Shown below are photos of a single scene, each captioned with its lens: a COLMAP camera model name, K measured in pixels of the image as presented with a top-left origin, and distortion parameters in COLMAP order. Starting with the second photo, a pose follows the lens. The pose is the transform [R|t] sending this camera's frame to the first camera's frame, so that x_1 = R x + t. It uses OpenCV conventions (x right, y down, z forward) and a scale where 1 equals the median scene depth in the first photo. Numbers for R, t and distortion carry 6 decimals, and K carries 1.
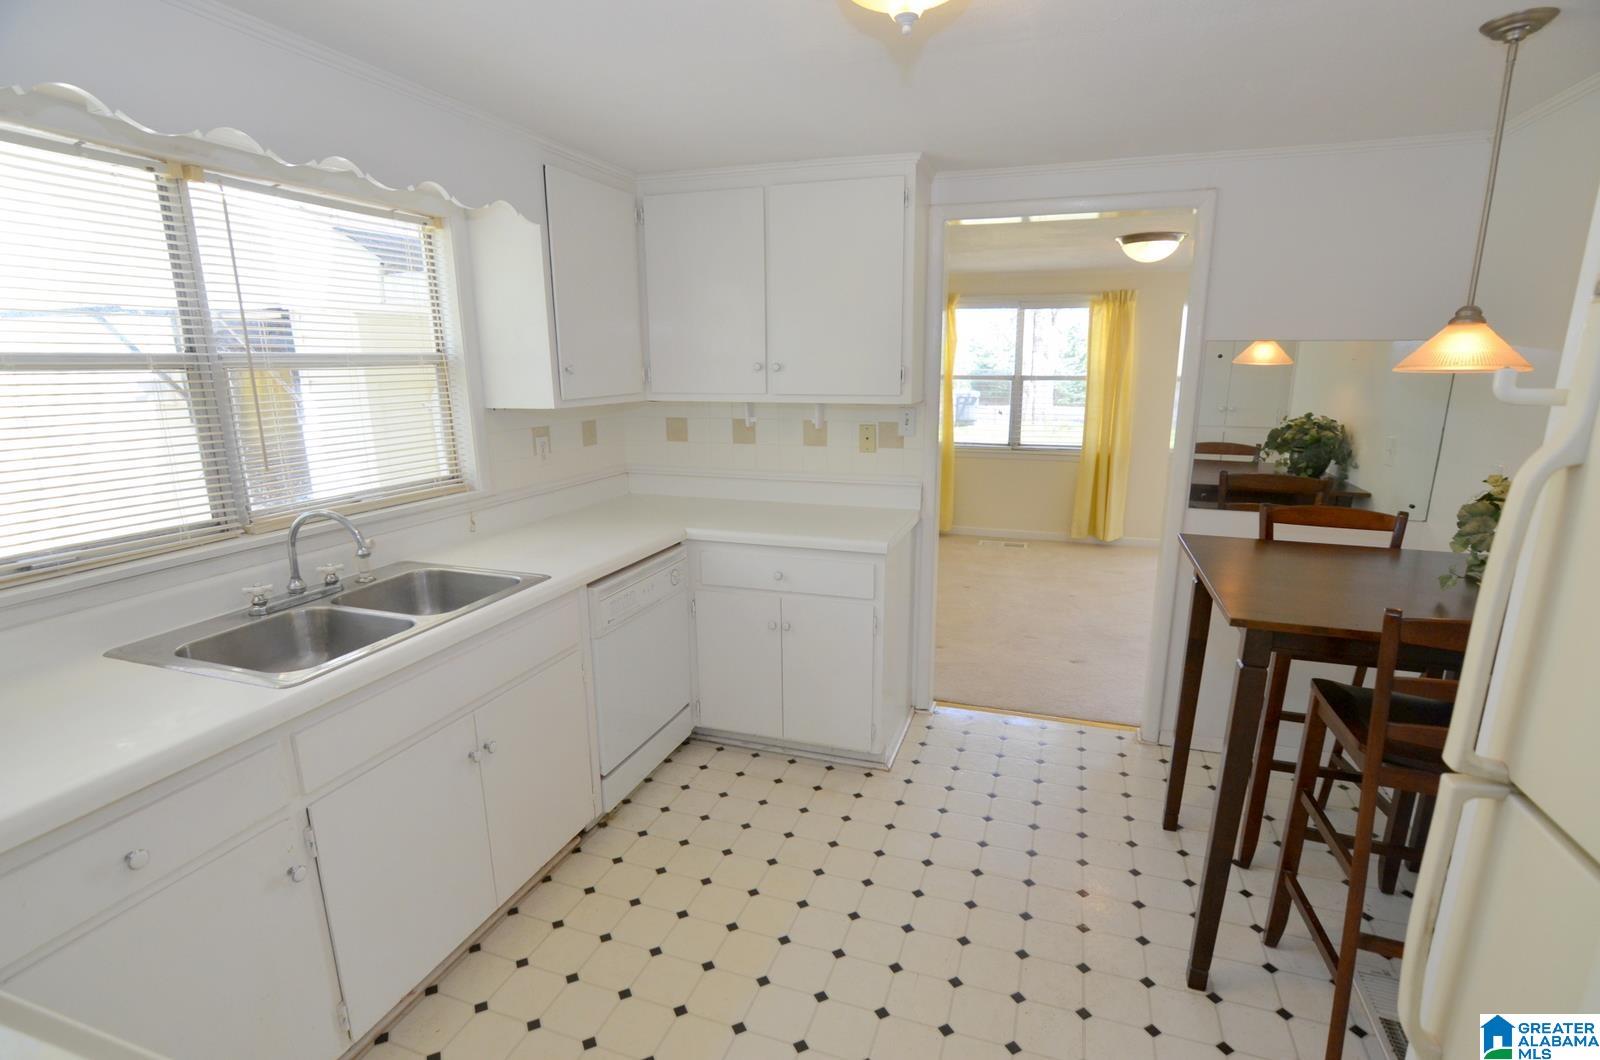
lens RADIAL K [[773.9, 0, 801.4], [0, 773.9, 544.3], [0, 0, 1]] dist [-0.034684, 0.014203]
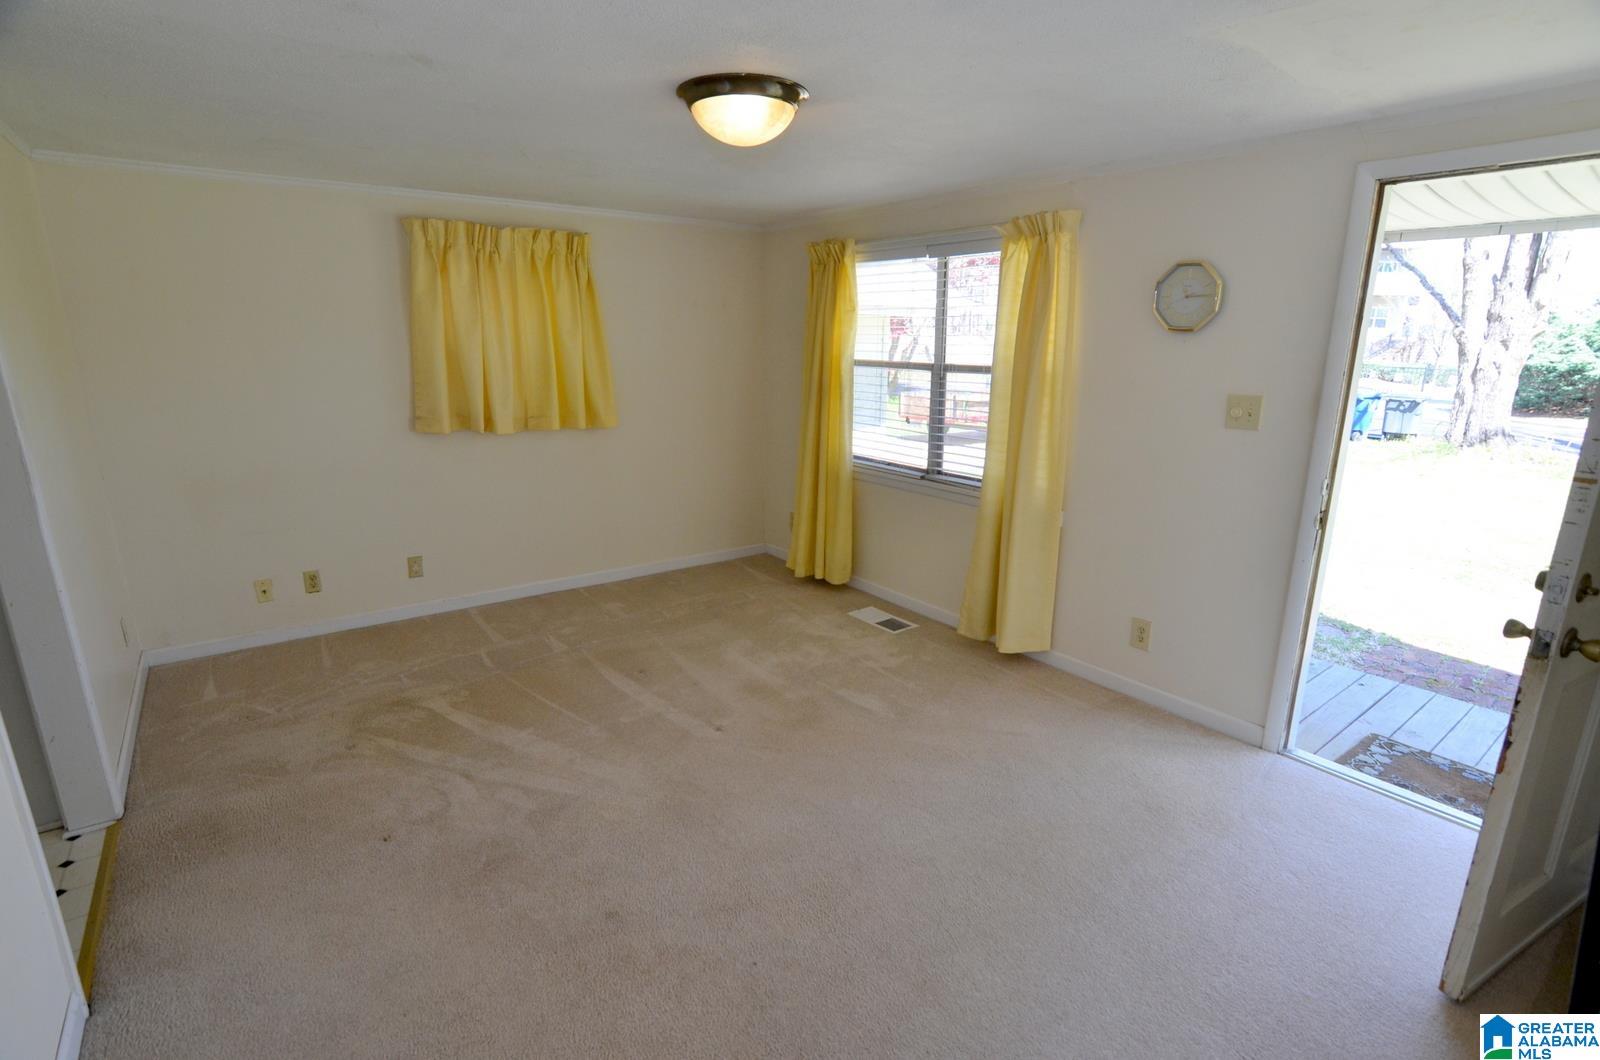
lens RADIAL K [[773.9, 0, 801.4], [0, 773.9, 544.3], [0, 0, 1]] dist [-0.034684, 0.014203]
pose [[0.831086, 0.144276, -0.537104, 0.563824], [-0.123775, 0.989526, 0.074281, -0.106562], [0.542195, 0.004747, 0.840239, 0.411634]]
